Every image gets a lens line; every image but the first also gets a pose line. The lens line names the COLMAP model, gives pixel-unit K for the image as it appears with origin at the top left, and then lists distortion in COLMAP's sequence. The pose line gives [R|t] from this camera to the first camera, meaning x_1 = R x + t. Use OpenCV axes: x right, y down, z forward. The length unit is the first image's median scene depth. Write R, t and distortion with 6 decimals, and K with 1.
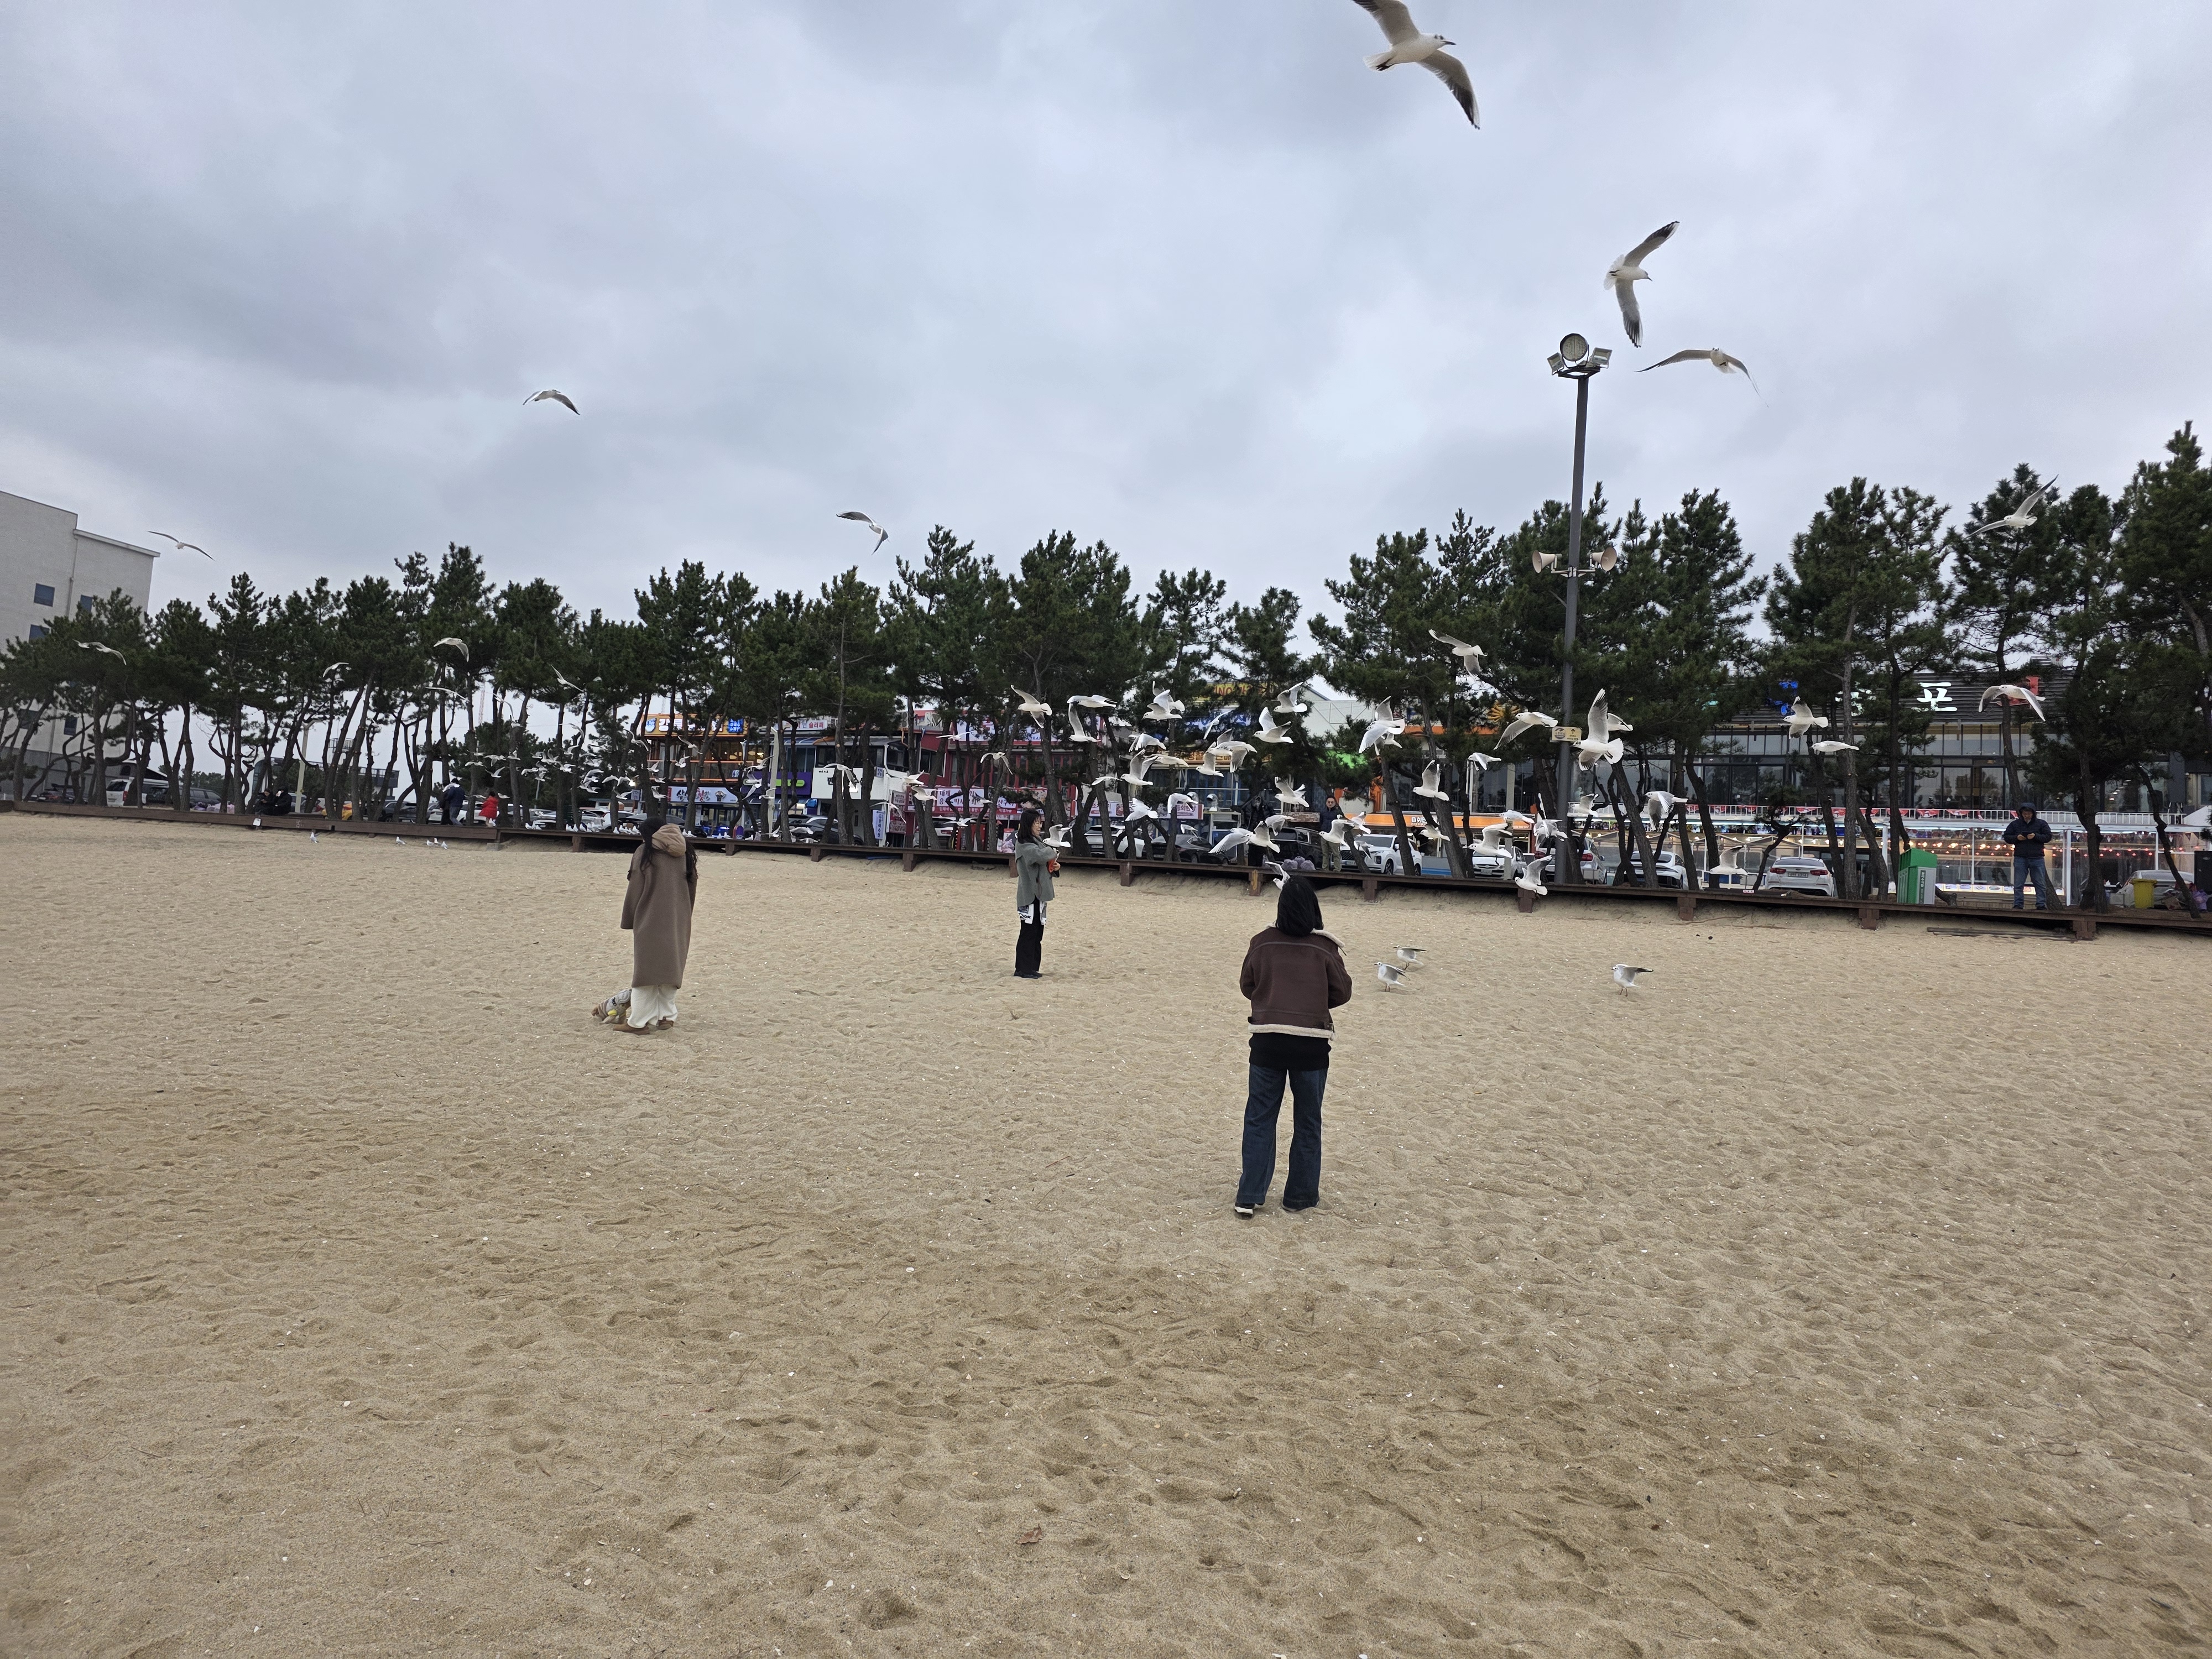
lens RADIAL K [[1464.6, 0, 1126.2], [0, 1464.6, 810.7], [0, 0, 1]] dist [0.071711, -0.065477]
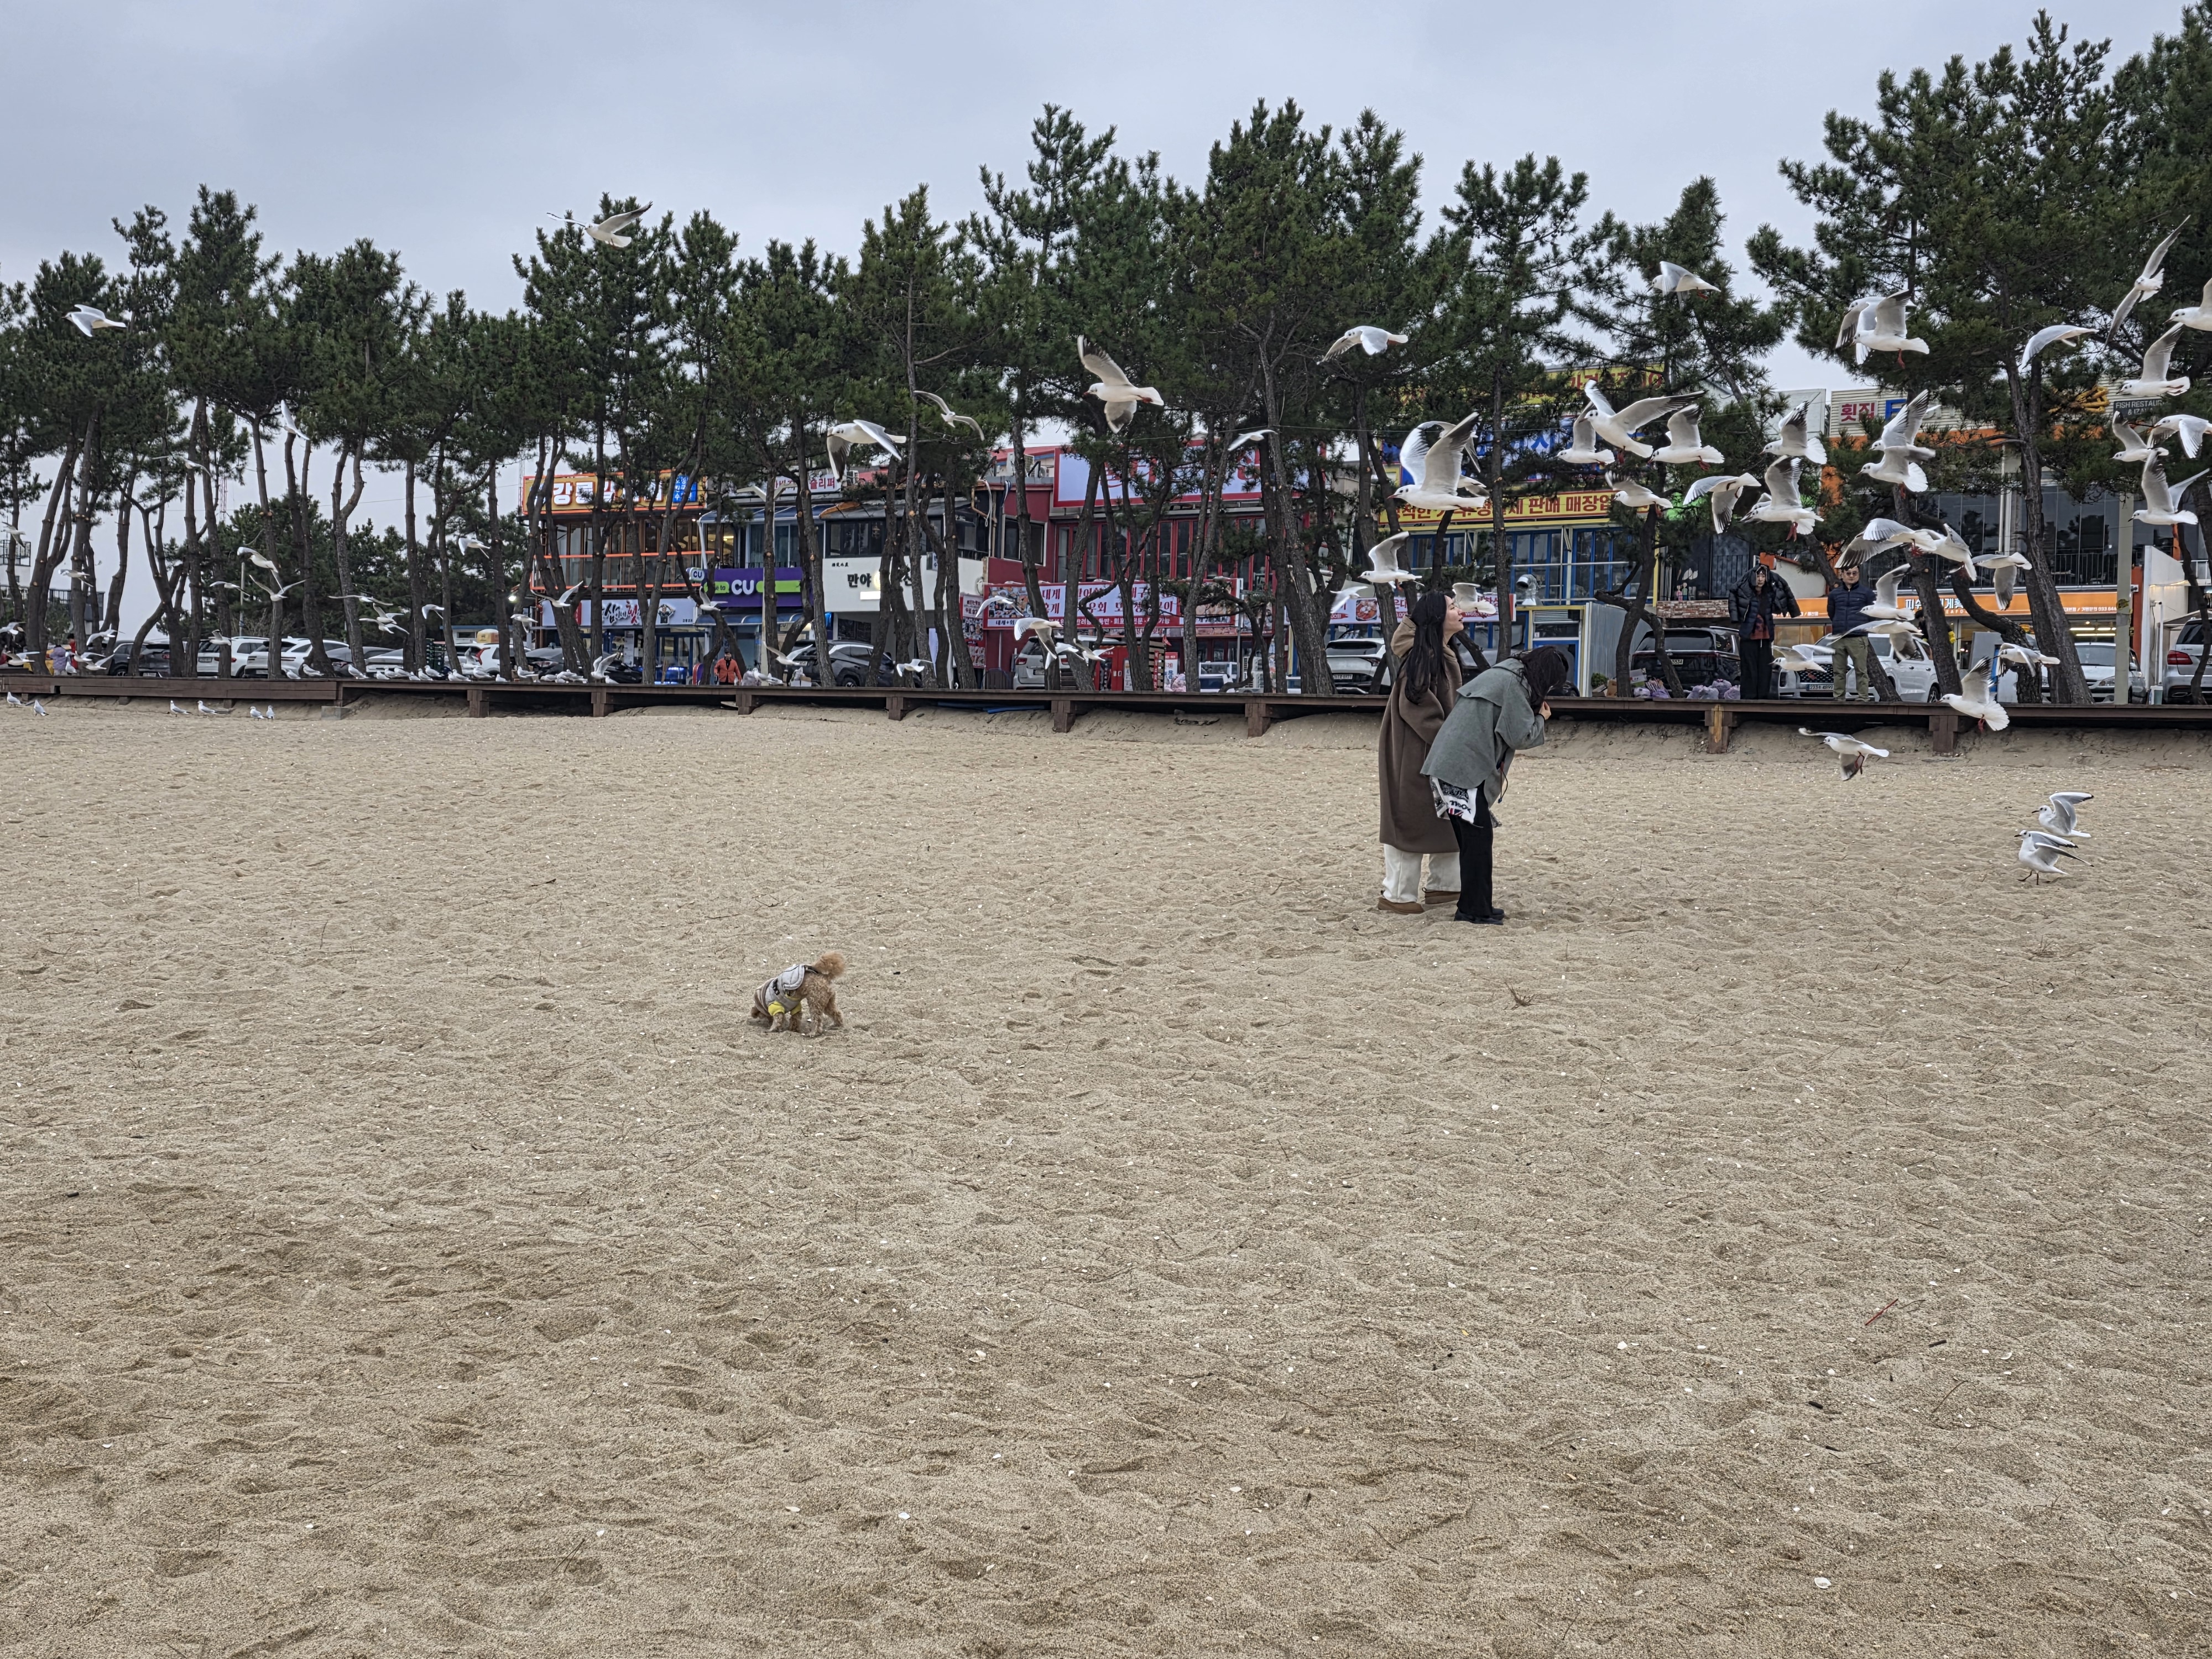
lens RADIAL K [[2527.8, 0, 1106.2], [0, 2527.8, 811.9], [0, 0, 1]] dist [0.060506, 0.000000]
pose [[0.996279, -0.034033, -0.079187, -0.043199], [0.039964, 0.996415, 0.074562, 0.000692], [0.076366, -0.077449, 0.994067, 0.031123]]
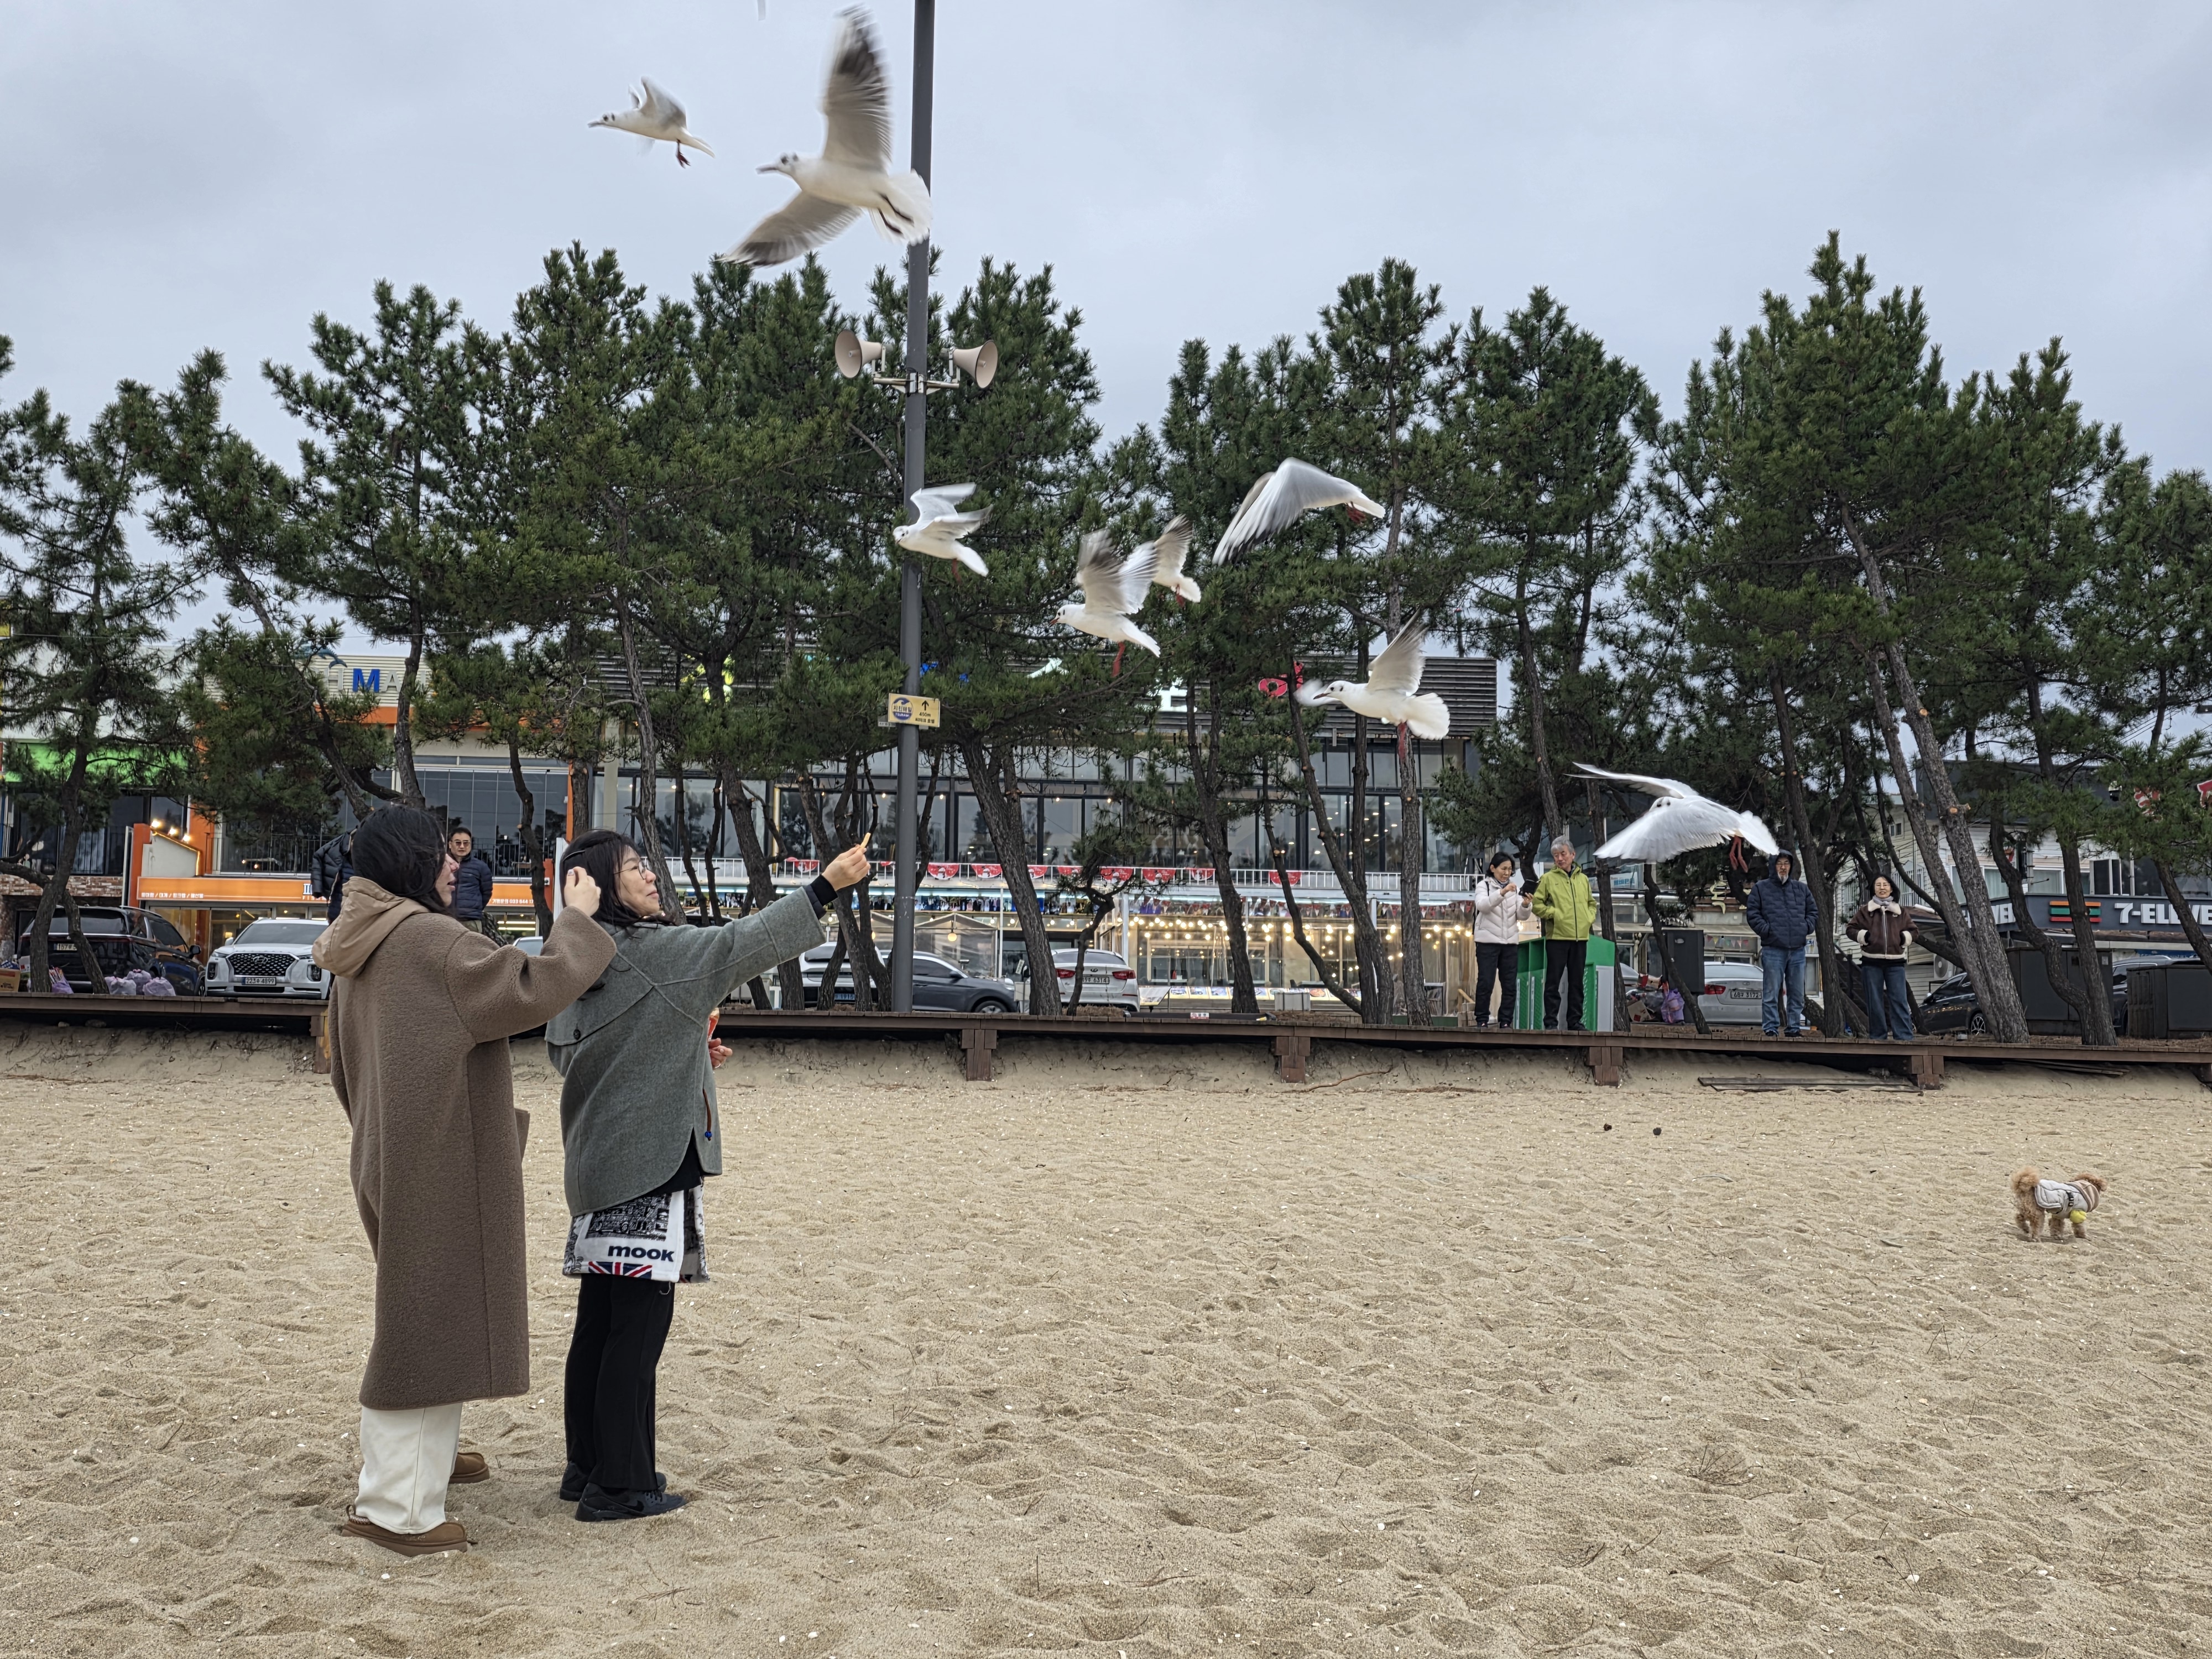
lens RADIAL K [[2527.8, 0, 1056.4], [0, 2527.8, 811.5], [0, 0, 1]] dist [0.060506, 0.000000]
pose [[0.830967, 0.011678, 0.556199, -0.095011], [0.002355, 0.999697, -0.024509, 0.001947], [-0.556317, 0.021676, 0.830688, 0.203807]]
